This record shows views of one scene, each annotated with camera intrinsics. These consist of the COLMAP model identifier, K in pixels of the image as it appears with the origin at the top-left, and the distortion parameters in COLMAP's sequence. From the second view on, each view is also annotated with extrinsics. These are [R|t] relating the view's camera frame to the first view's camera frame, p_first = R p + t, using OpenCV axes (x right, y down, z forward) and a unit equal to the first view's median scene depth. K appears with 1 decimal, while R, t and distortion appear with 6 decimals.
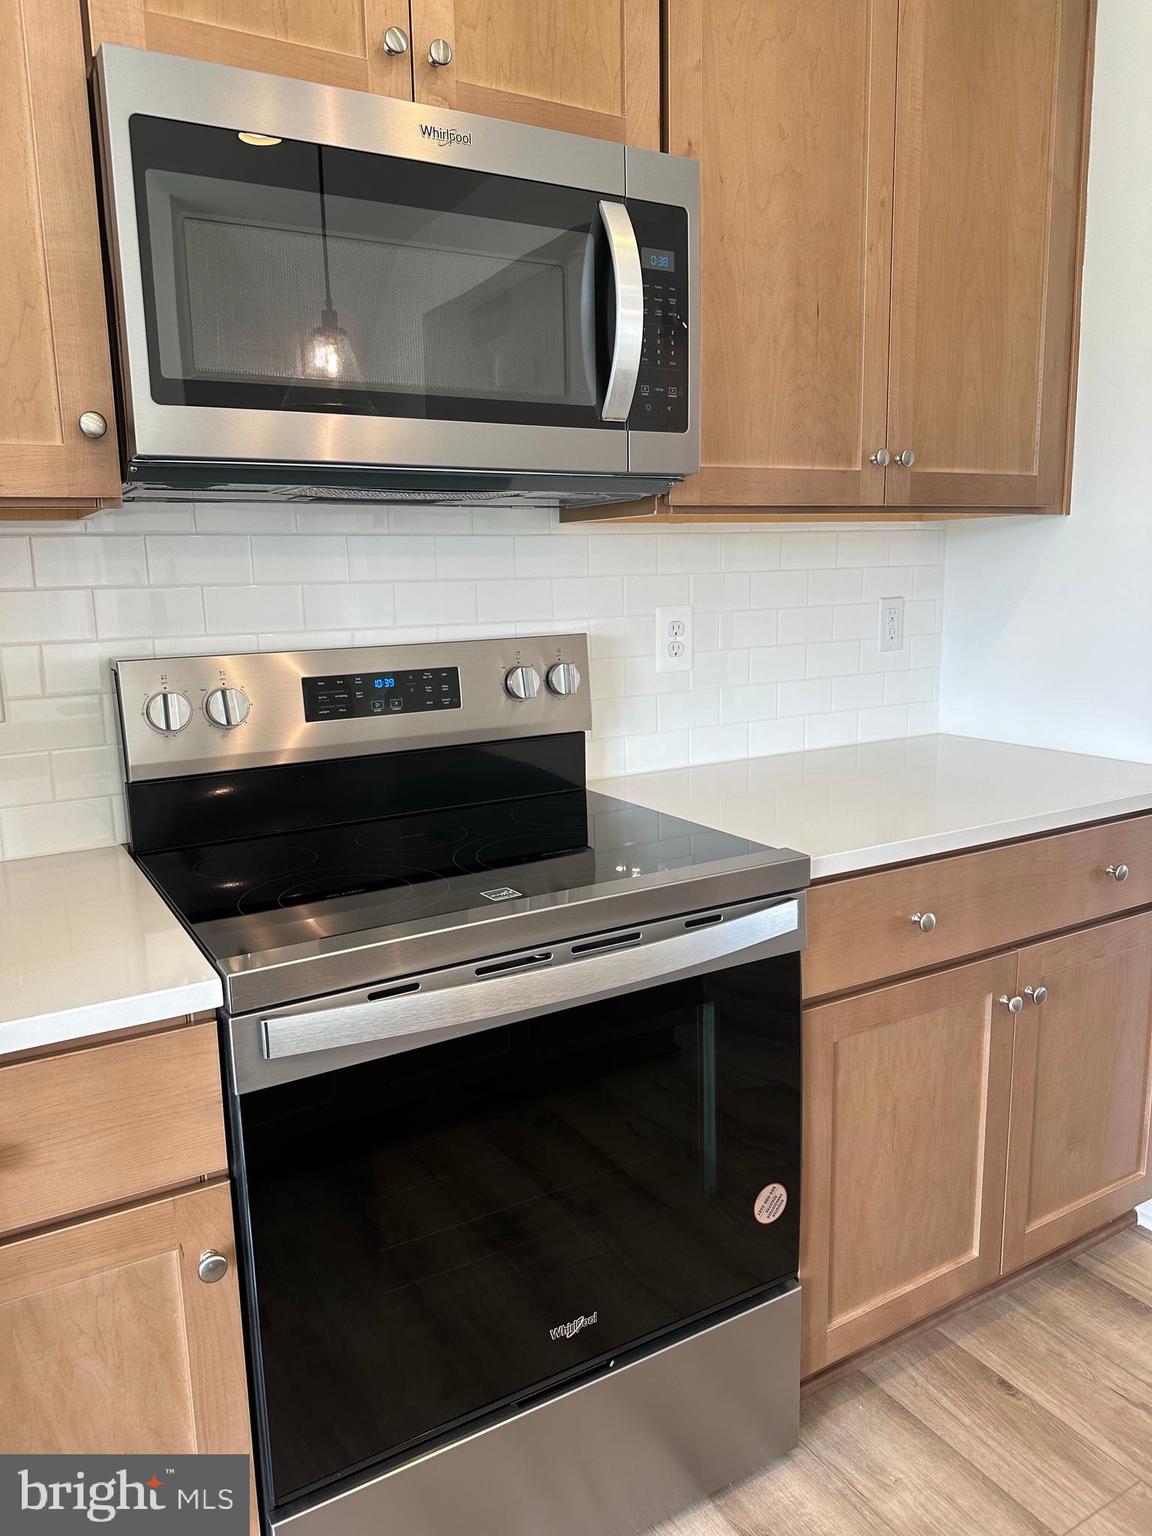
lens RADIAL K [[1077.9, 0, 570.5], [0, 1077.9, 761.9], [0, 0, 1]] dist [0.054206, -0.037947]
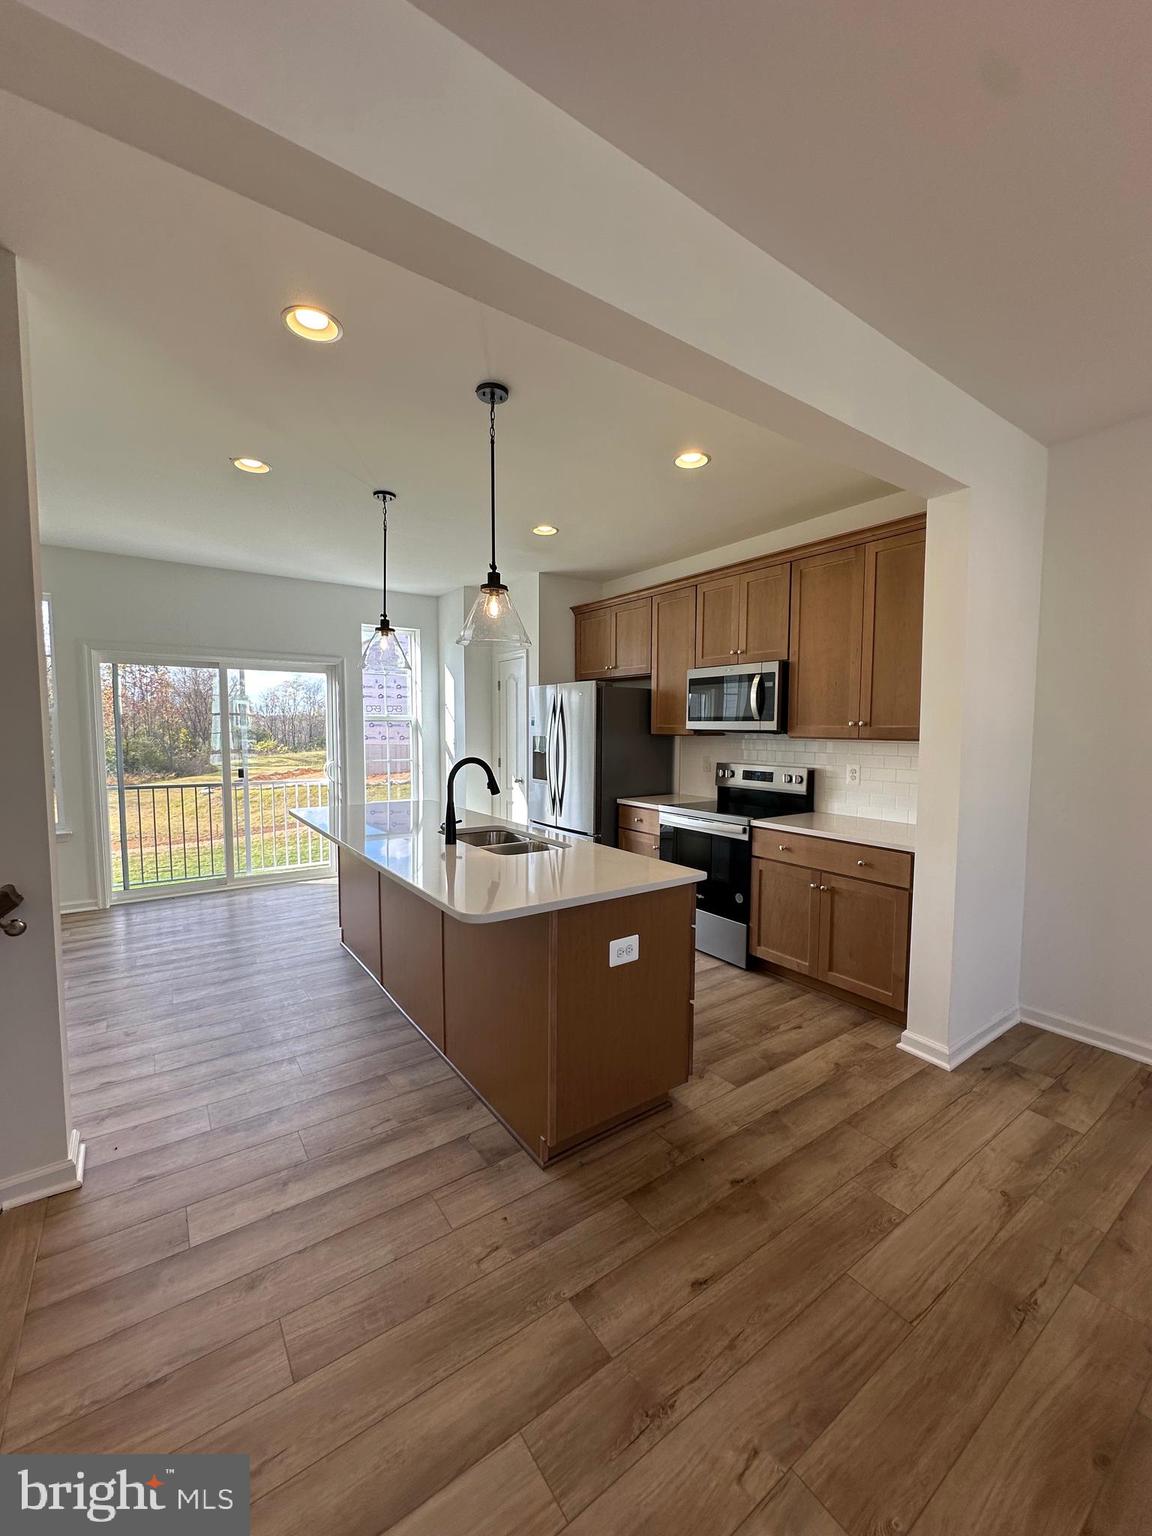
lens RADIAL K [[614.9, 0, 576.3], [0, 614.9, 765.8], [0, 0, 1]] dist [-0.002568, 0.000999]
pose [[0.083363, 0.089143, -0.992524, 2.266561], [-0.179639, 0.981019, 0.073021, -0.156685], [0.980194, 0.172209, 0.097794, 0.038228]]
